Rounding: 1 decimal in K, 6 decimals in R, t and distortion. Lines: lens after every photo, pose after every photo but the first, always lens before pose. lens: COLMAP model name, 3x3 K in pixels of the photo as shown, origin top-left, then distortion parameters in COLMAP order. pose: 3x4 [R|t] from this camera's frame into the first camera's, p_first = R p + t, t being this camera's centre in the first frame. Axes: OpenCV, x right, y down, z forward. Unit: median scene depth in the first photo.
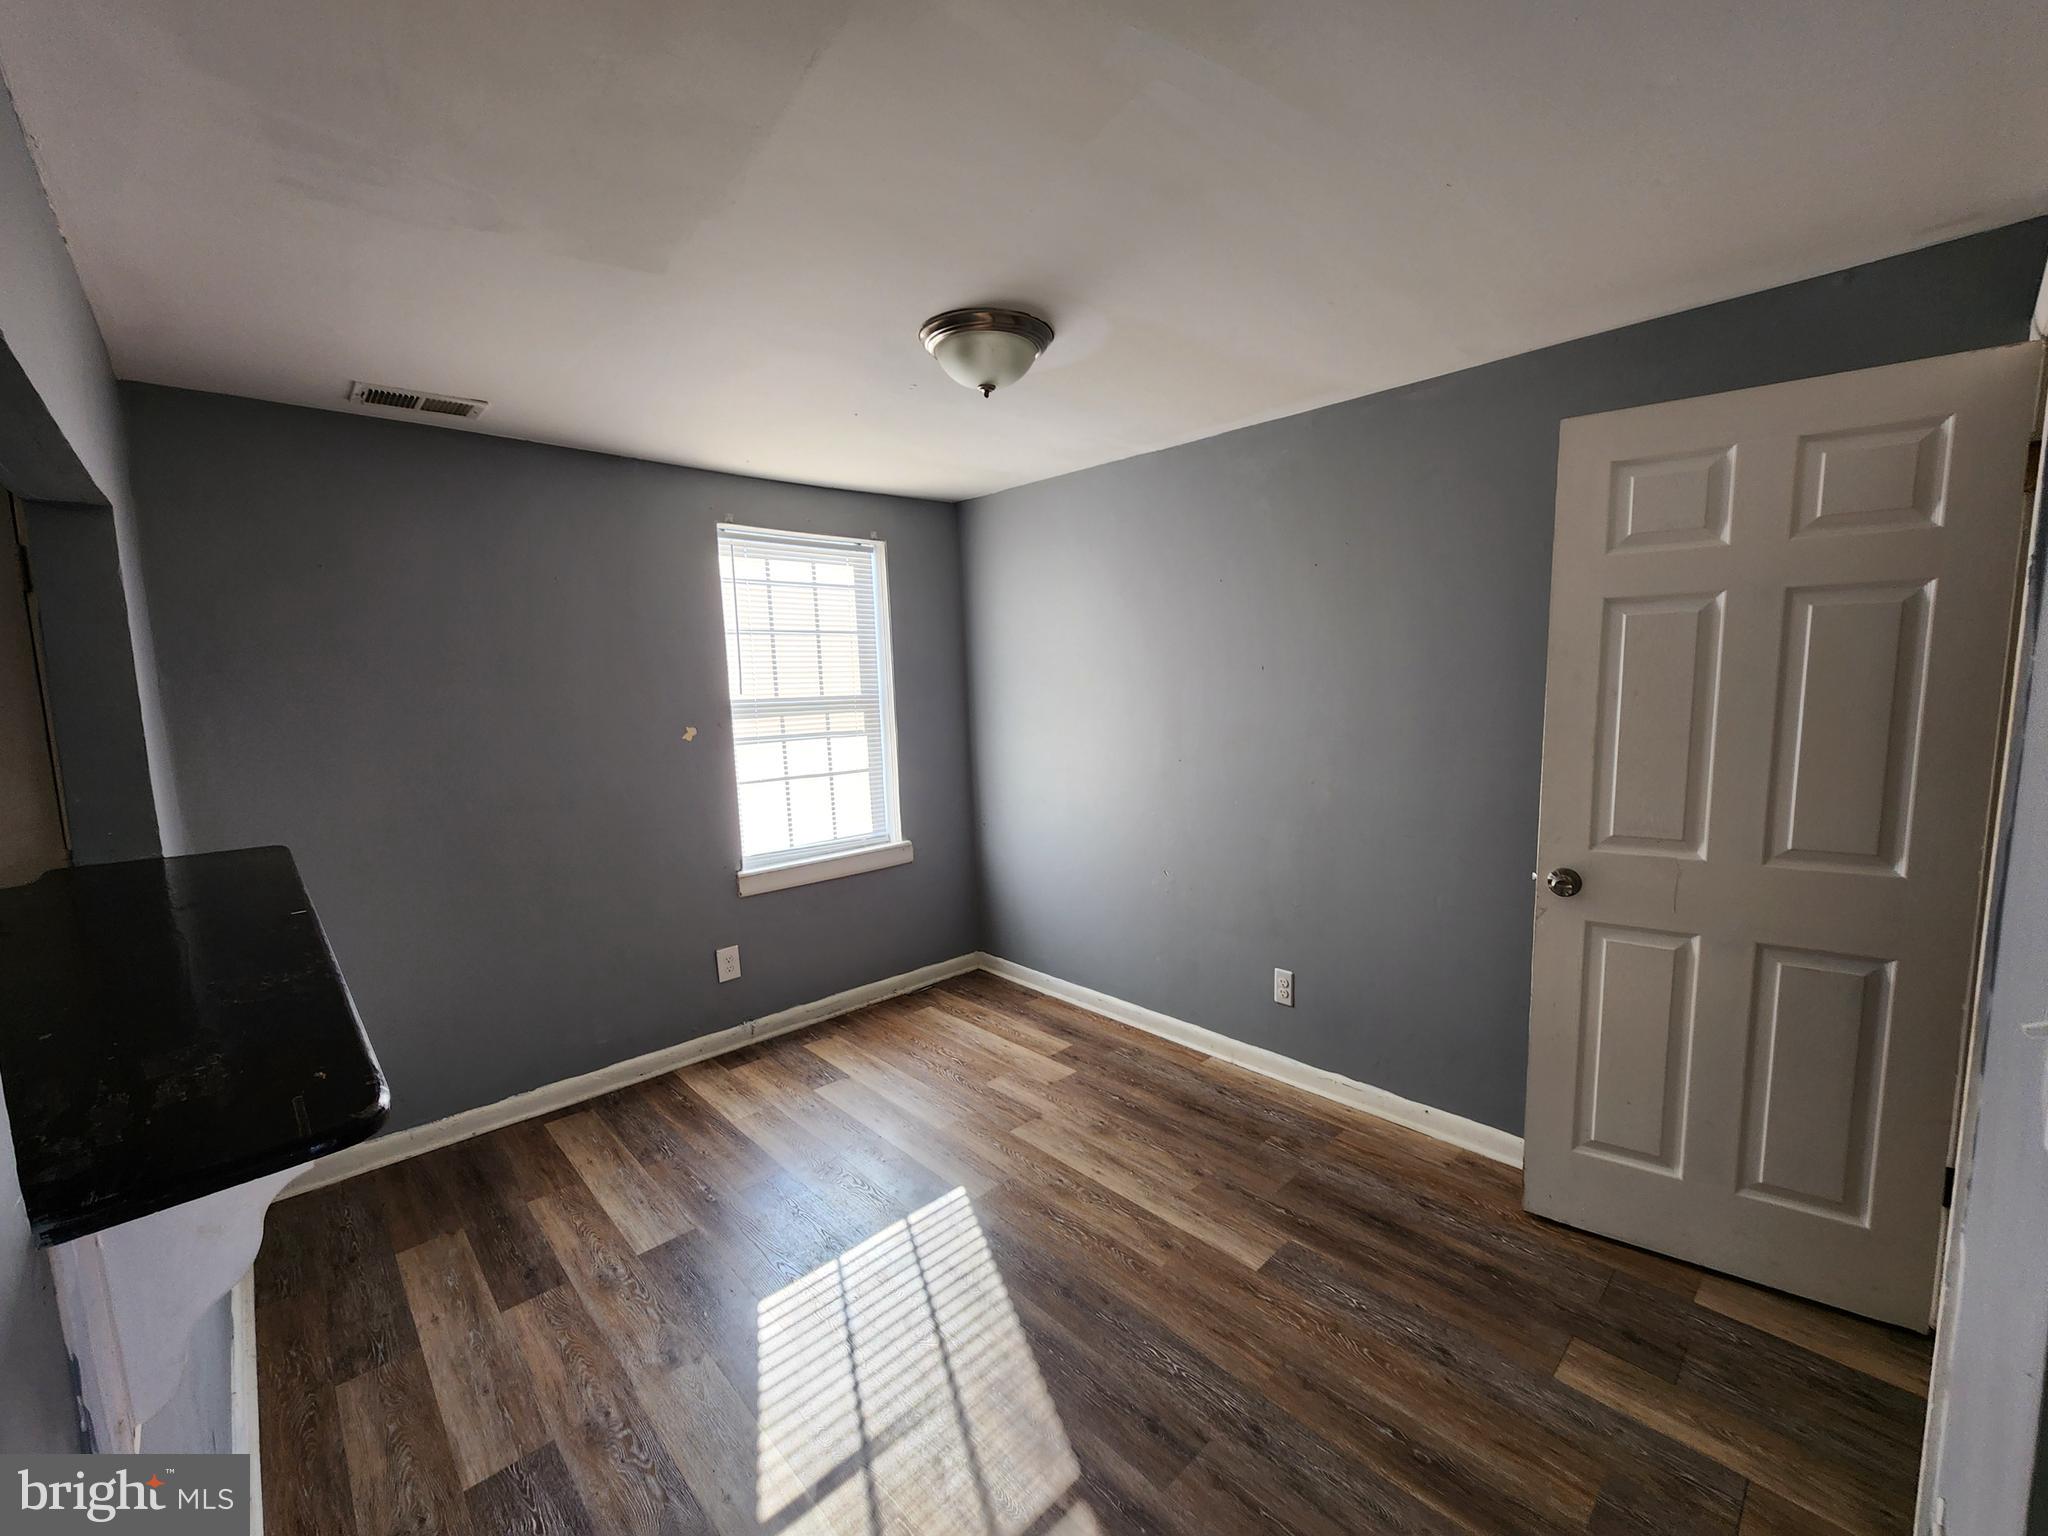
lens RADIAL K [[830.4, 0, 1052.3], [0, 830.4, 759.7], [0, 0, 1]] dist [0.015788, -0.000107]
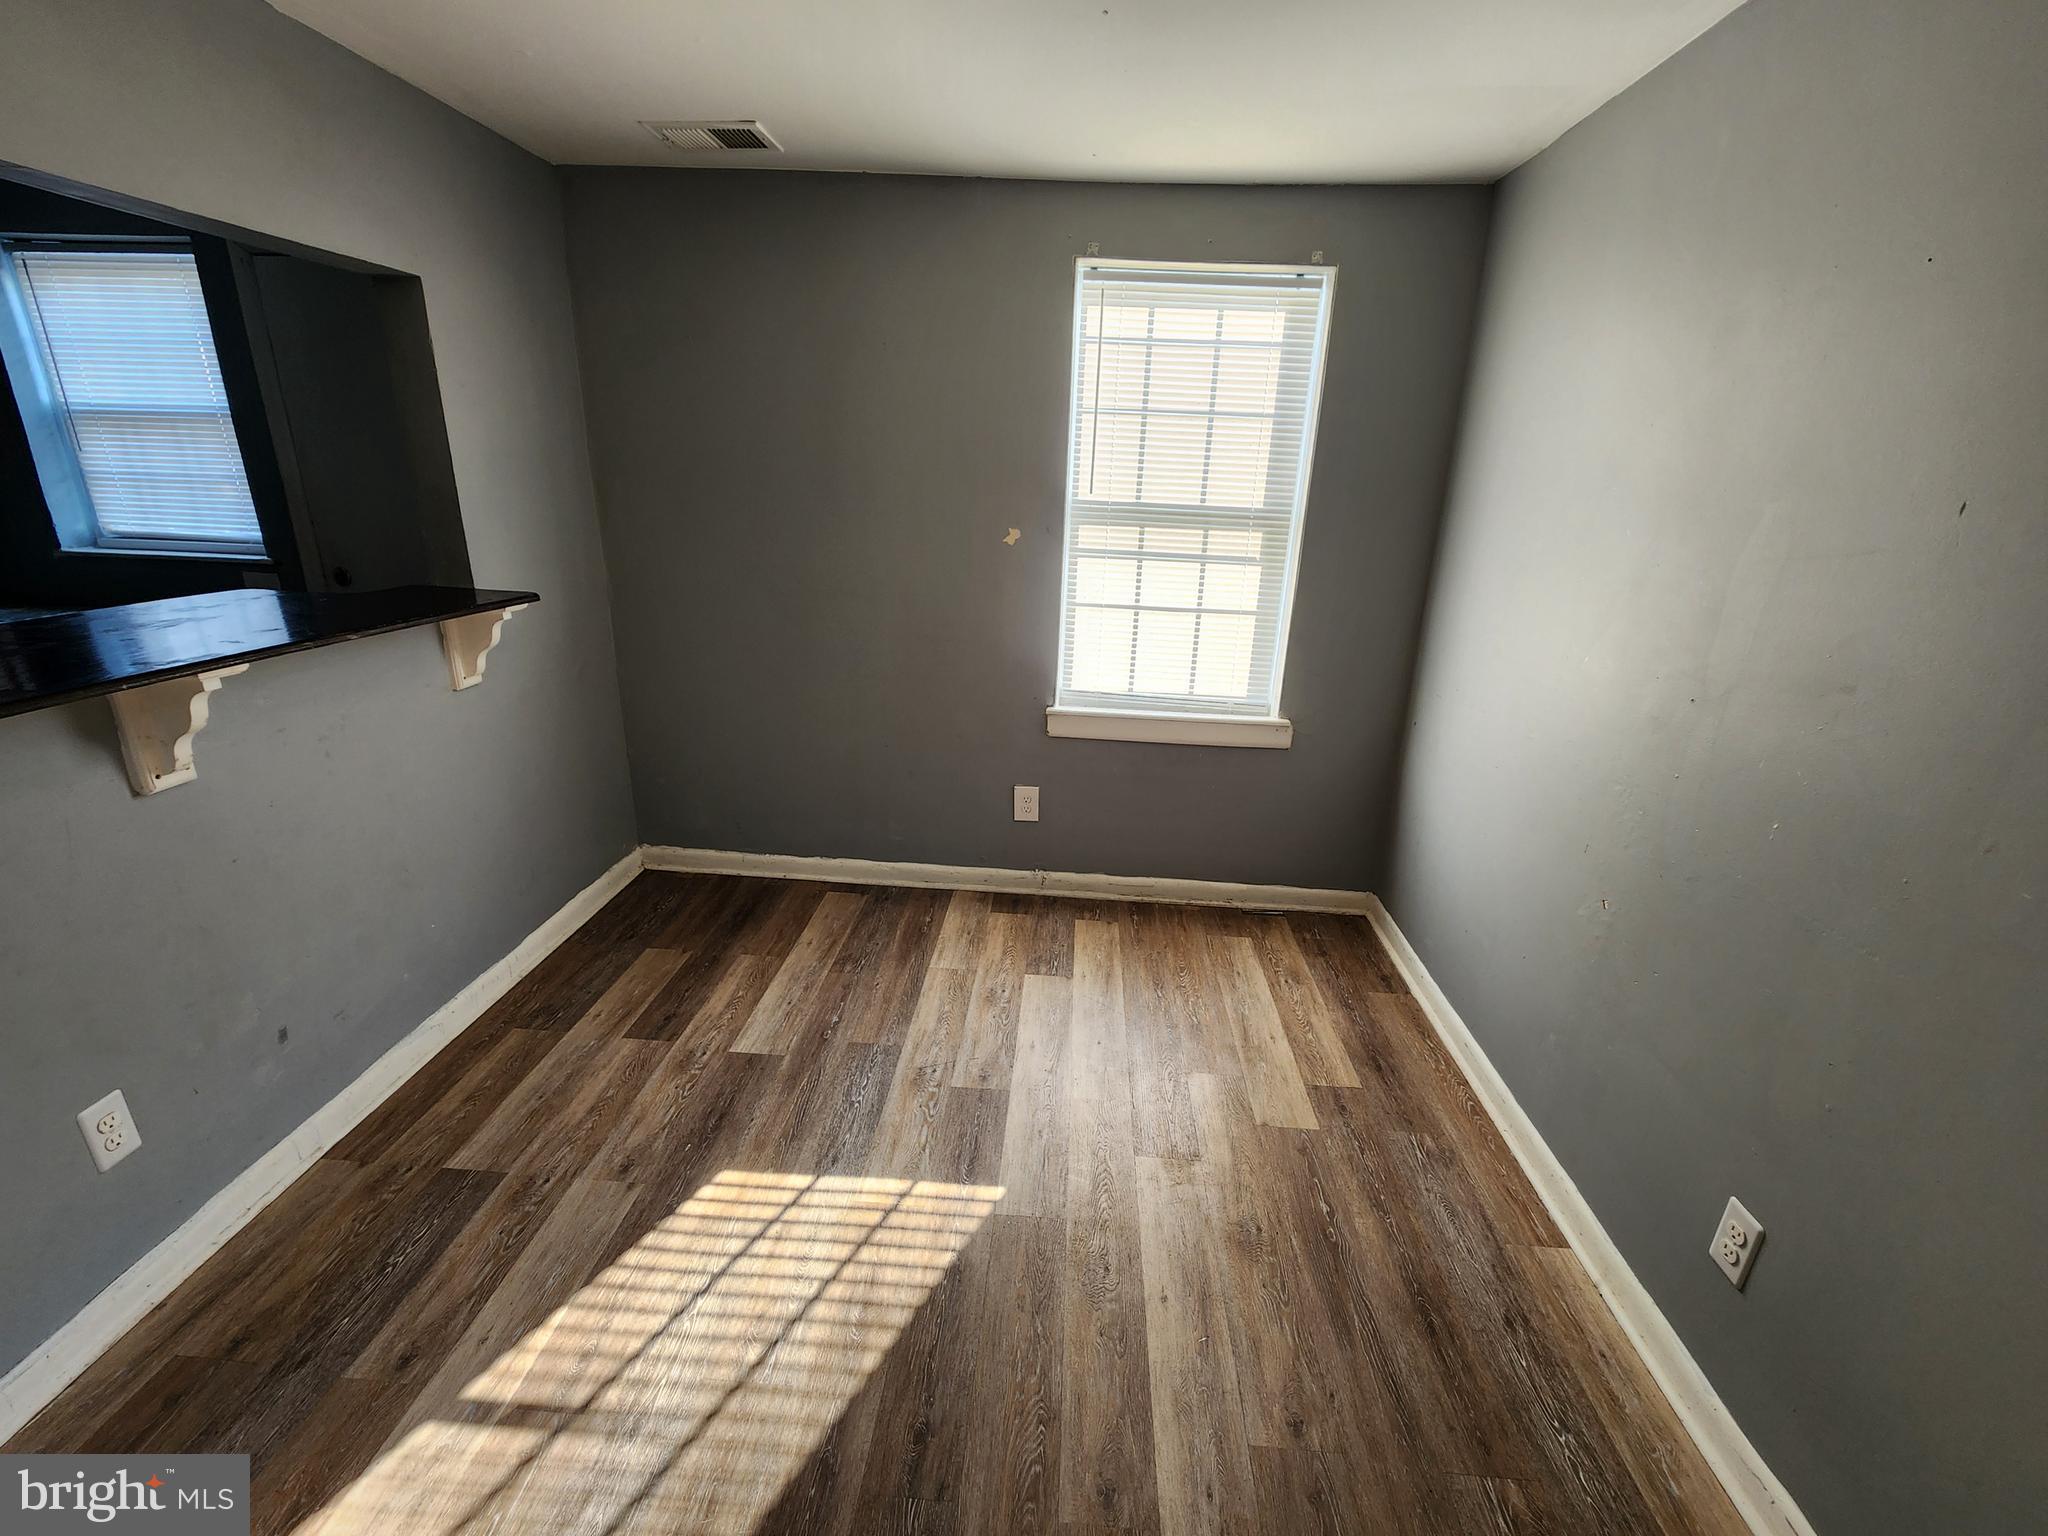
lens RADIAL K [[849.0, 0, 1034.6], [0, 849.0, 767.5], [0, 0, 1]] dist [0.000929, -0.000208]
pose [[0.679553, 0.284951, -0.676026, 0.238464], [-0.131999, 0.953937, 0.269407, -0.042944], [0.721654, -0.093842, 0.685864, 0.400383]]
